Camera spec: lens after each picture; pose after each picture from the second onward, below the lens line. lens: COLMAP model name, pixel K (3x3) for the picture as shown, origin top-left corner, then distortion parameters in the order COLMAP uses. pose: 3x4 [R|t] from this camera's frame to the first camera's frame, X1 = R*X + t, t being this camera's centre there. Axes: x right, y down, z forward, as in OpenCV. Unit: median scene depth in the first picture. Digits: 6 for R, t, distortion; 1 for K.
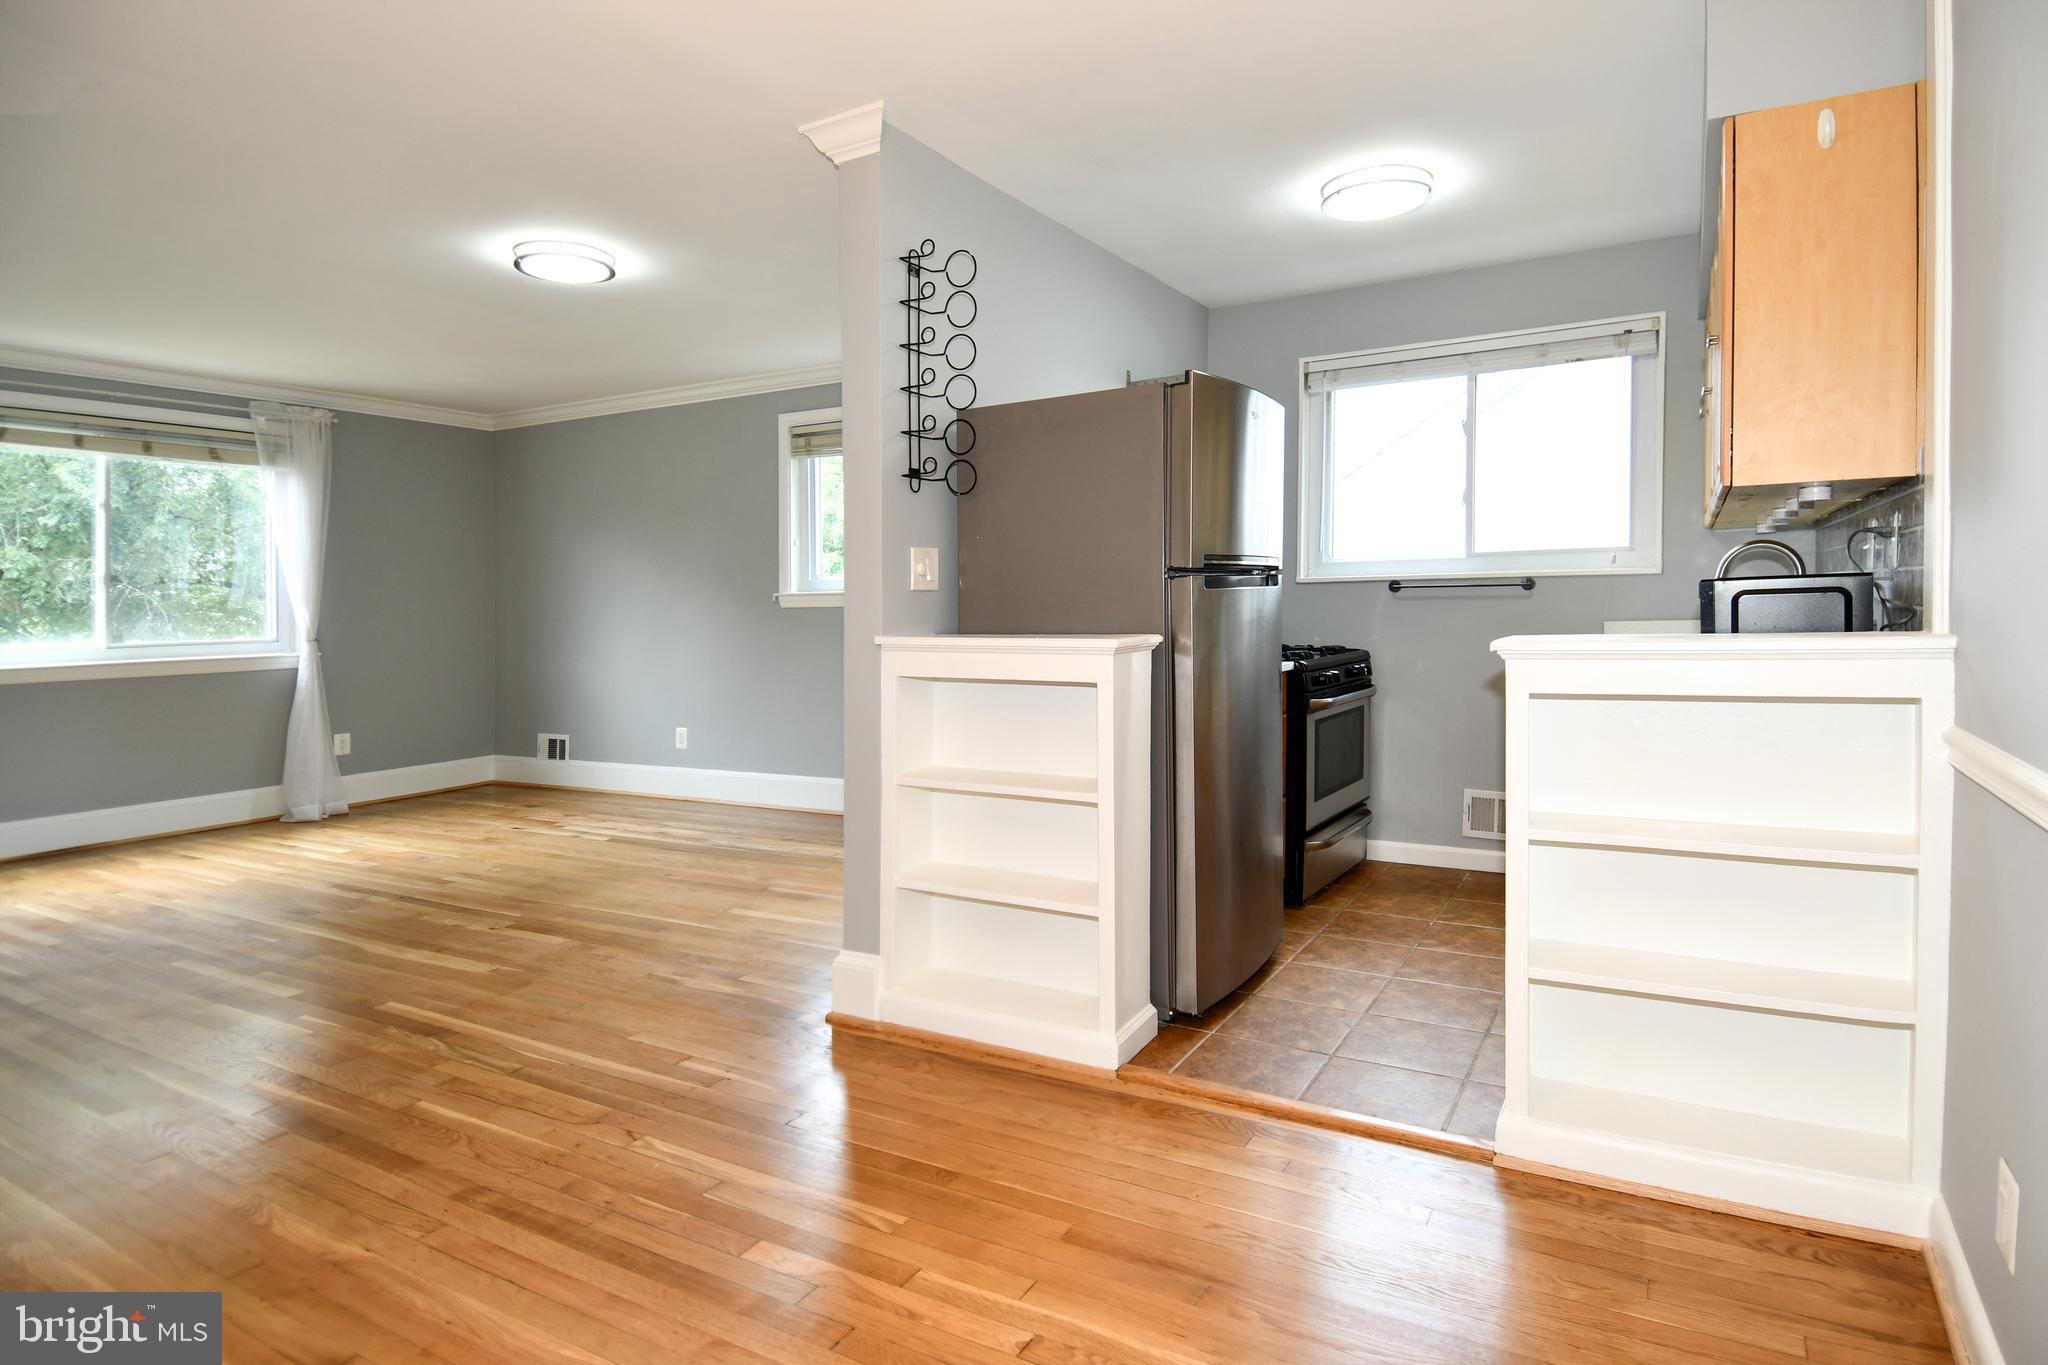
lens RADIAL K [[1096.6, 0, 1114.2], [0, 1096.6, 588.5], [0, 0, 1]] dist [0.088855, -0.067048]
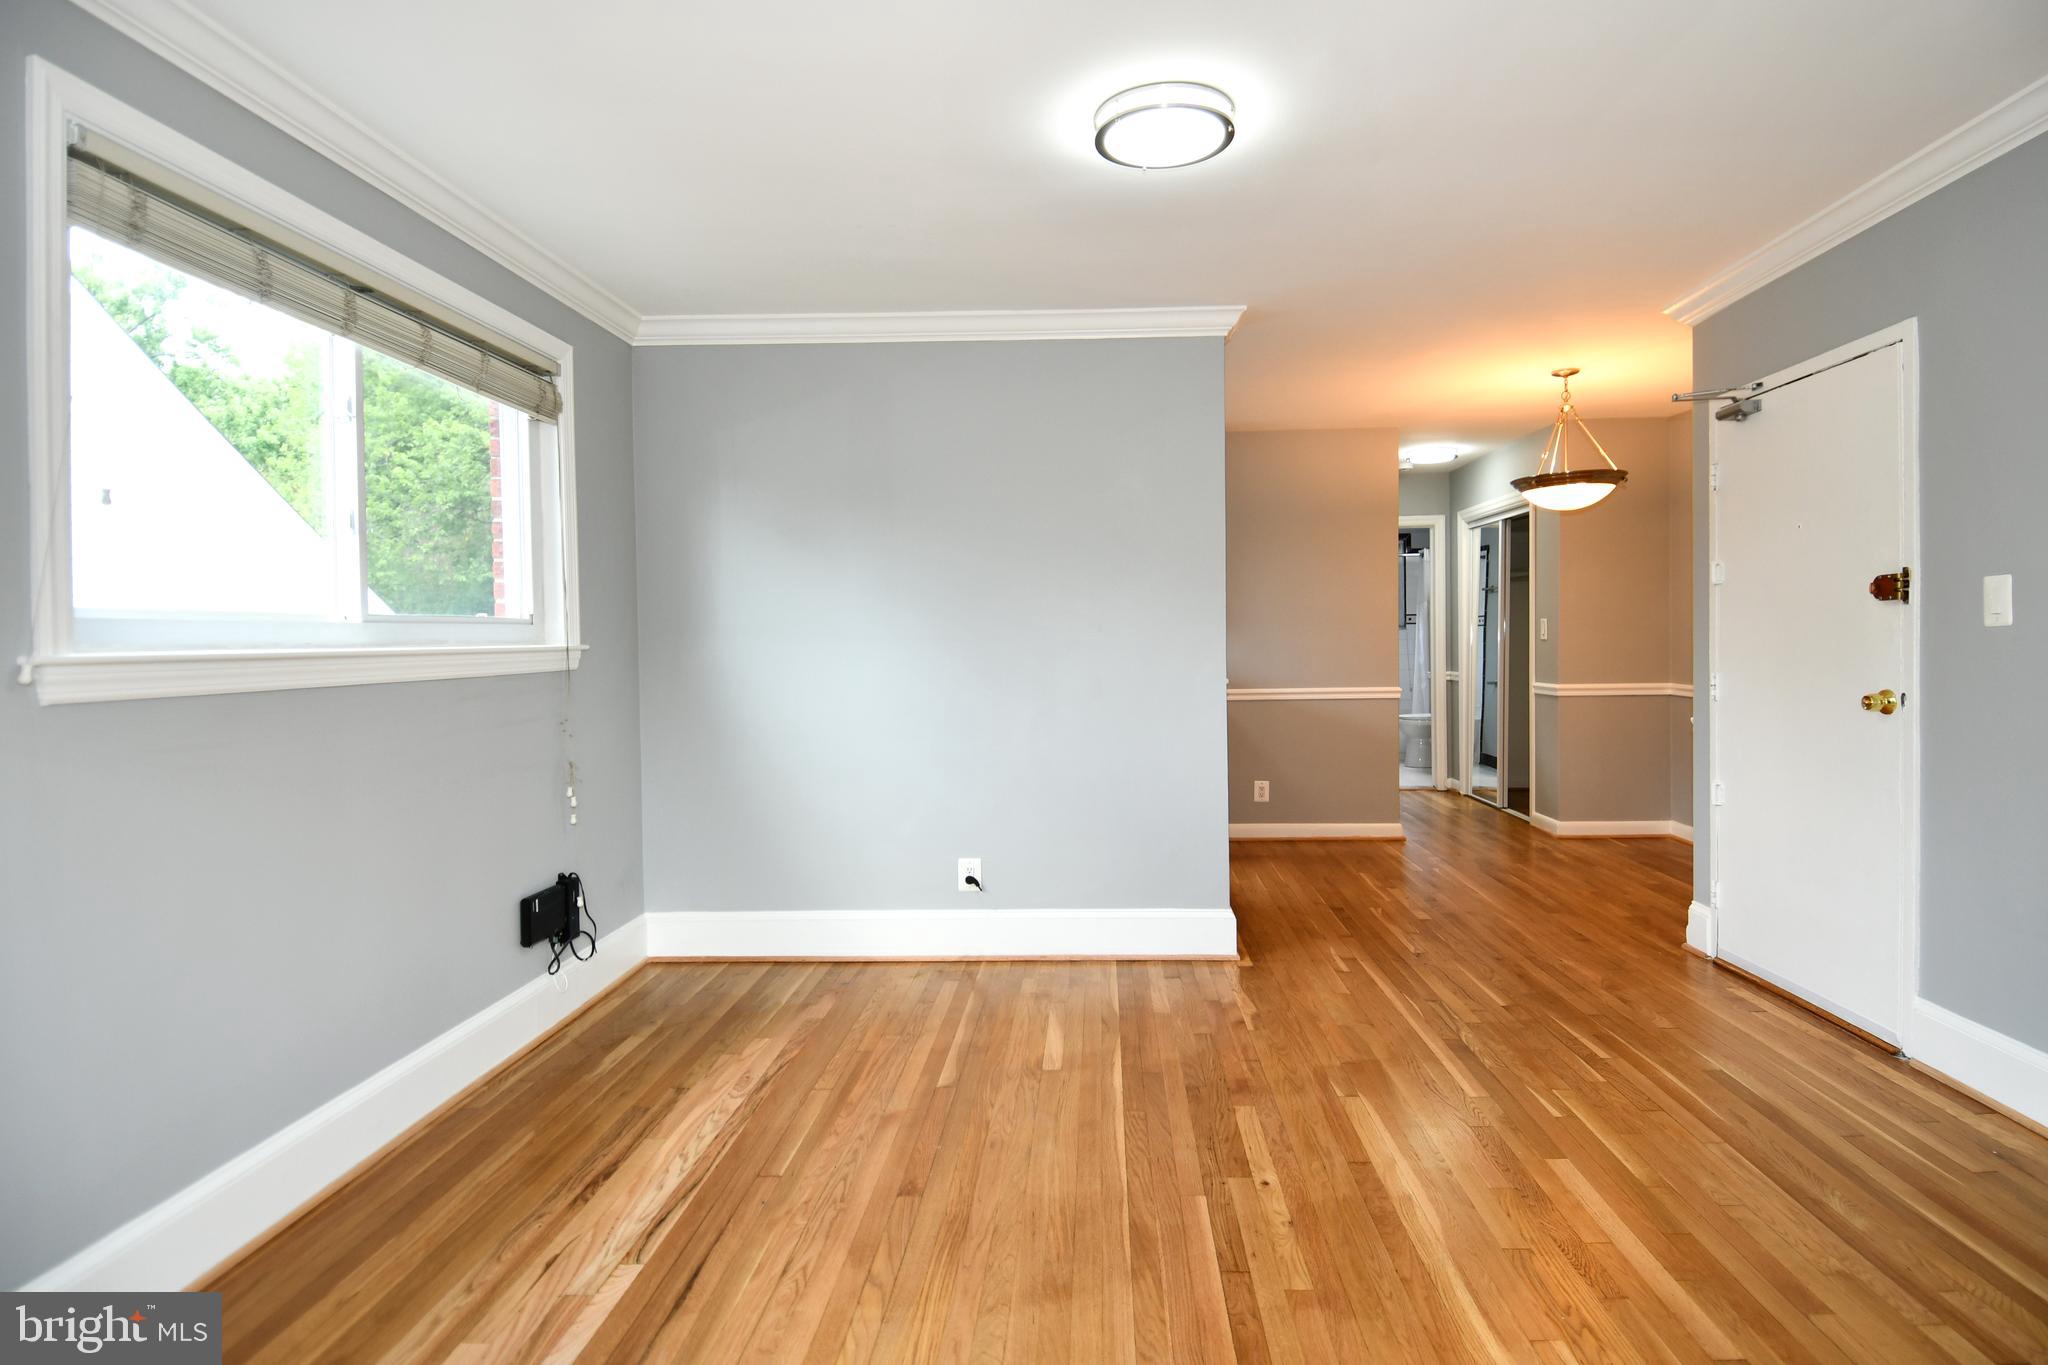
lens RADIAL K [[1043.9, 0, 1080.5], [0, 1043.9, 658.8], [0, 0, 1]] dist [0.033776, -0.037246]
pose [[-0.430844, 0.005890, 0.902407, -0.885970], [0.010902, 0.999940, -0.001322, 0.010749], [-0.902361, 0.009269, -0.430882, 1.146460]]
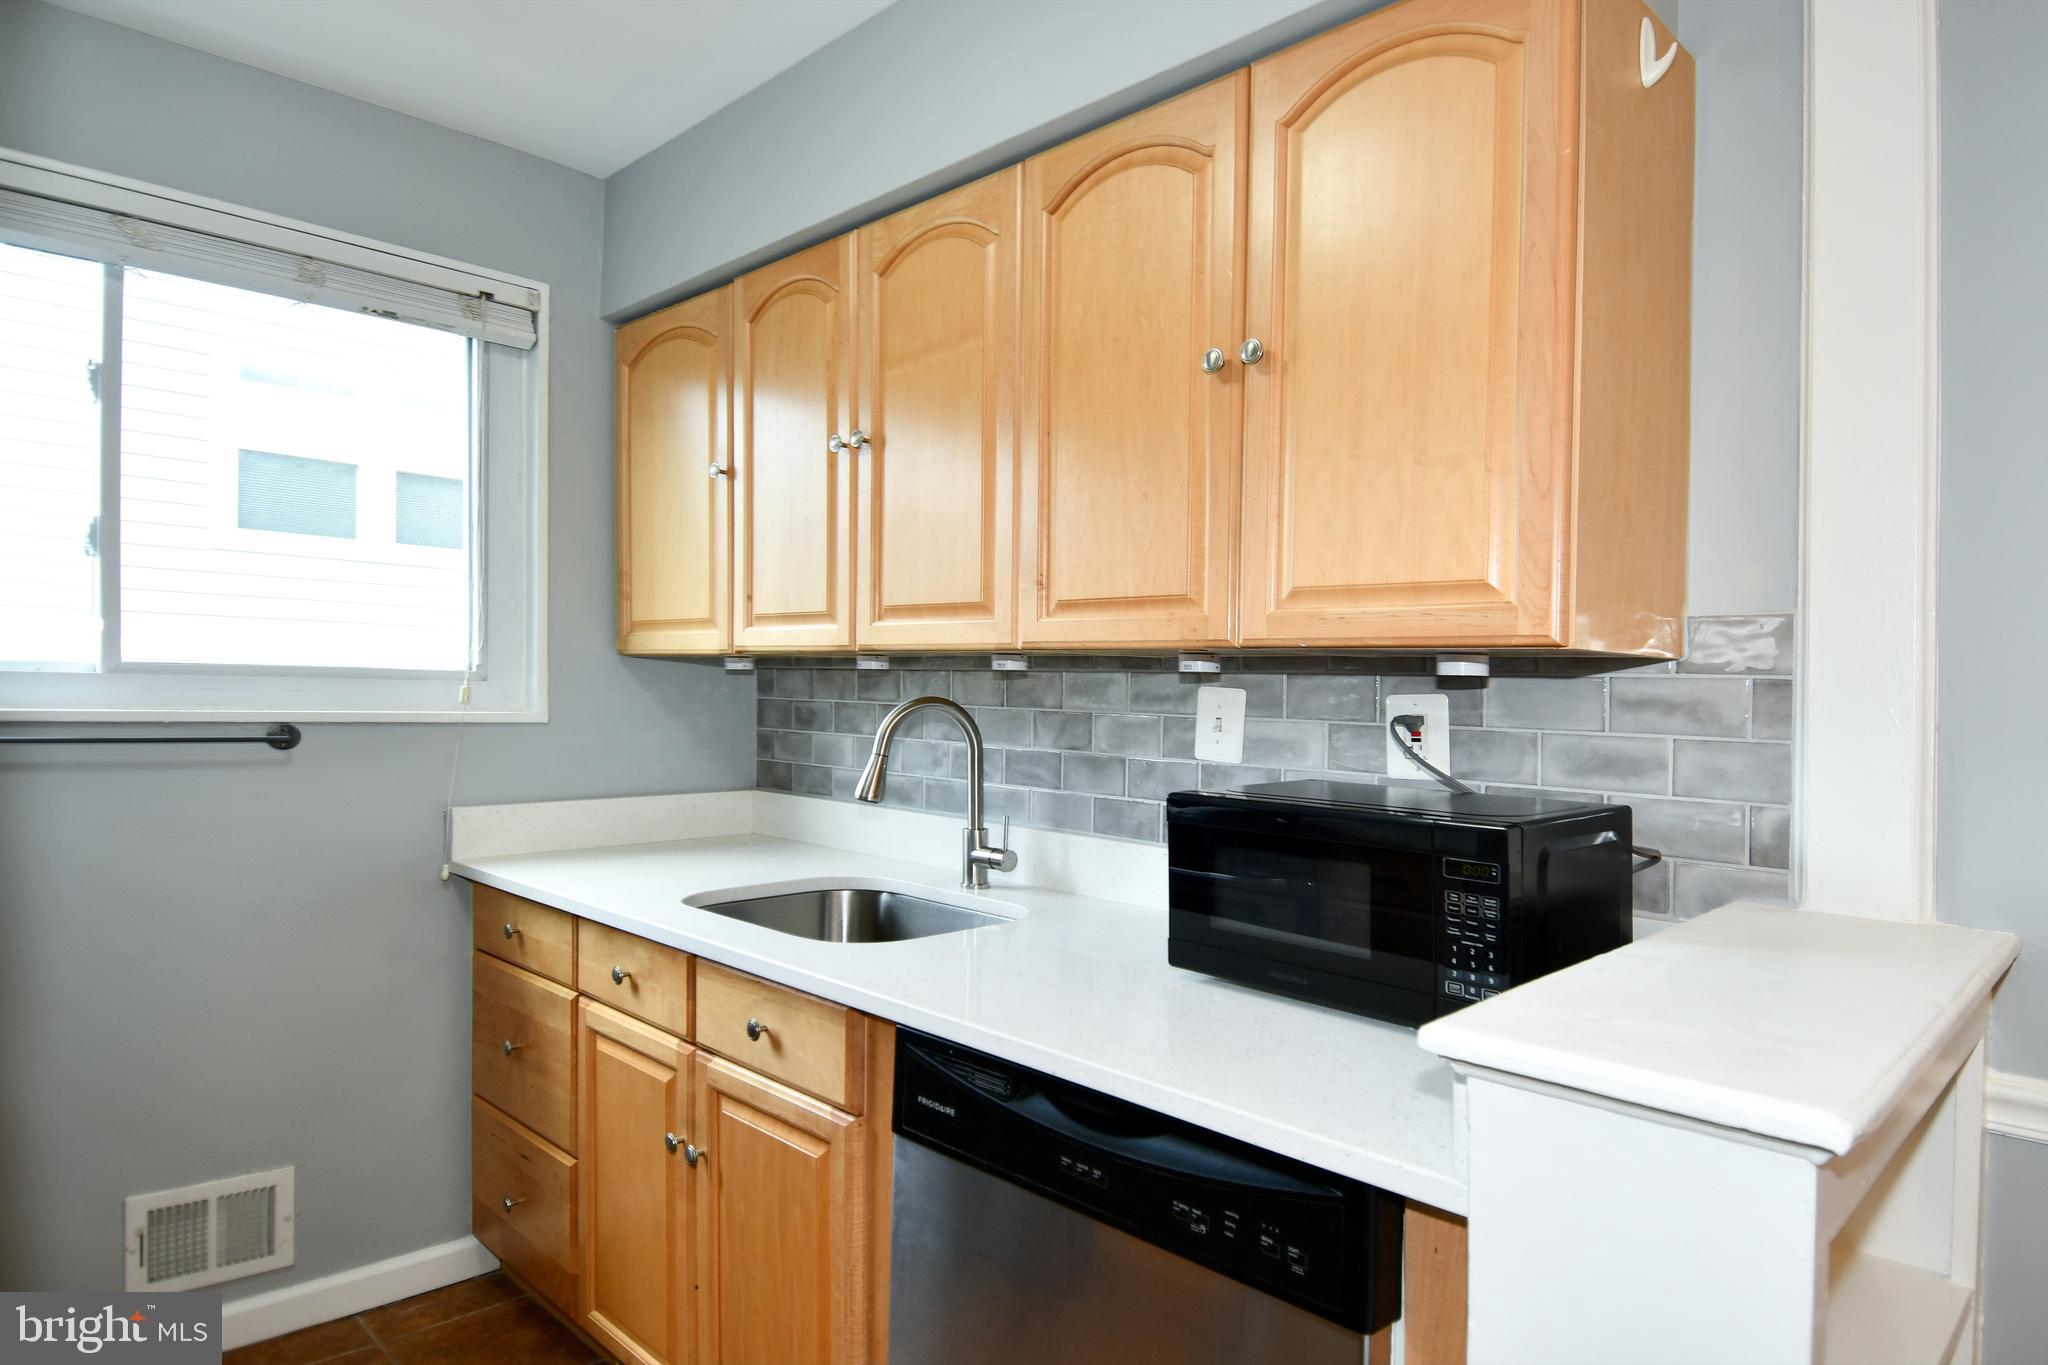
lens RADIAL K [[1061.4, 0, 1118.2], [0, 1061.4, 713.0], [0, 0, 1]] dist [0.015958, -0.027956]
pose [[0.240558, 0.012949, 0.970548, 0.014275], [-0.033544, 0.999425, -0.005020, -0.025590], [-0.970055, -0.031348, 0.240854, 0.562307]]
